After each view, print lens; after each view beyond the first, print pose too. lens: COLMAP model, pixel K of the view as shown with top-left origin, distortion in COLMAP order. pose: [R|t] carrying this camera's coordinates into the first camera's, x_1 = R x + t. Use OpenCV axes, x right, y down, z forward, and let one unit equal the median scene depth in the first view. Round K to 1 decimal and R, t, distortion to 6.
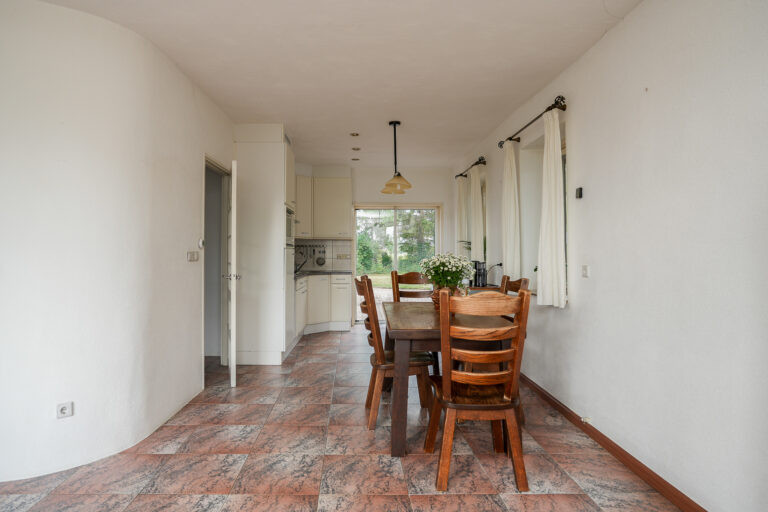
lens RADIAL K [[451.2, 0, 374.1], [0, 451.2, 248.5], [0, 0, 1]] dist [-0.047007, 0.008774]
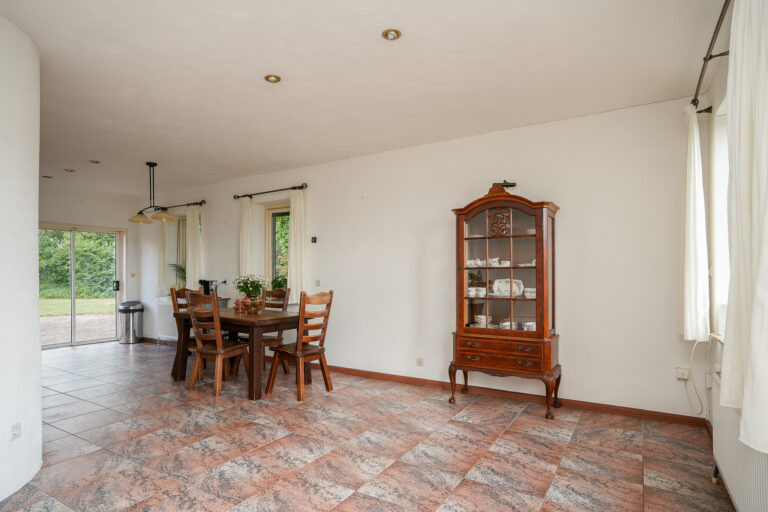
lens RADIAL K [[424.8, 0, 378.2], [0, 424.8, 273.6], [0, 0, 1]] dist [-0.022914, 0.015507]
pose [[0.563393, -0.008297, 0.826147, -0.932169], [-0.000243, 0.999948, 0.010208, -0.003107], [-0.826189, -0.005952, 0.563362, -0.204811]]
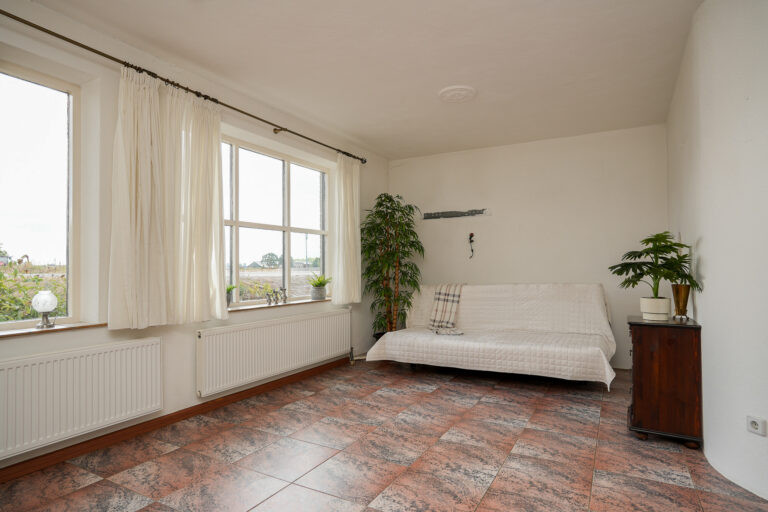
lens RADIAL K [[424.8, 0, 389.5], [0, 424.8, 266.2], [0, 0, 1]] dist [-0.022914, 0.015507]
pose [[-0.503907, -0.008759, -0.863714, 0.356071], [0.012464, 0.999771, -0.017410, 0.049646], [0.863668, -0.019538, -0.503682, 0.719683]]
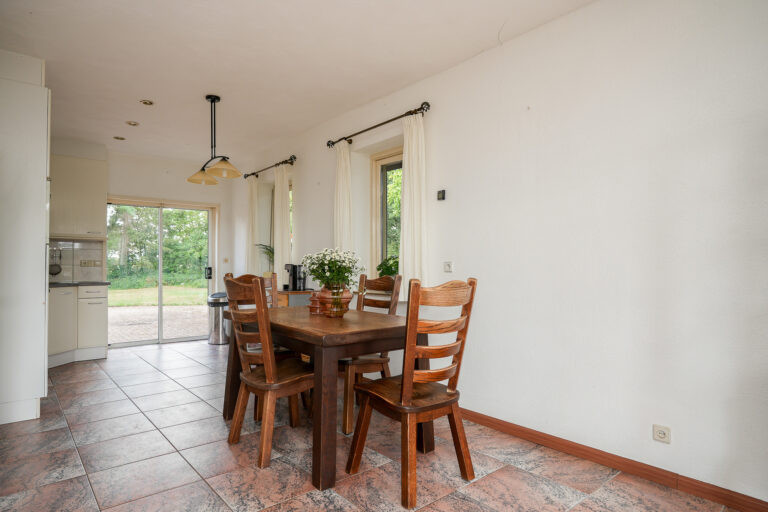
lens RADIAL K [[424.8, 0, 390.5], [0, 424.8, 267.7], [0, 0, 1]] dist [-0.022914, 0.015507]
pose [[0.773670, -0.006428, 0.633556, -0.341663], [-0.000590, 0.999941, 0.010867, 0.047523], [-0.633589, -0.008781, 0.773620, 0.317340]]
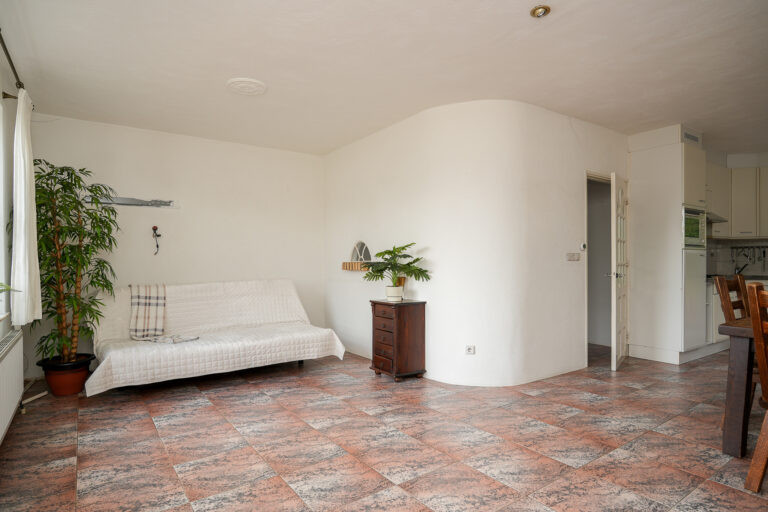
lens RADIAL K [[424.8, 0, 372.6], [0, 424.8, 261.3], [0, 0, 1]] dist [-0.022914, 0.015507]
pose [[0.541485, -0.008456, -0.840668, 0.397114], [0.018468, 0.999828, 0.001838, 0.022712], [0.840508, -0.016521, 0.541548, -0.149346]]
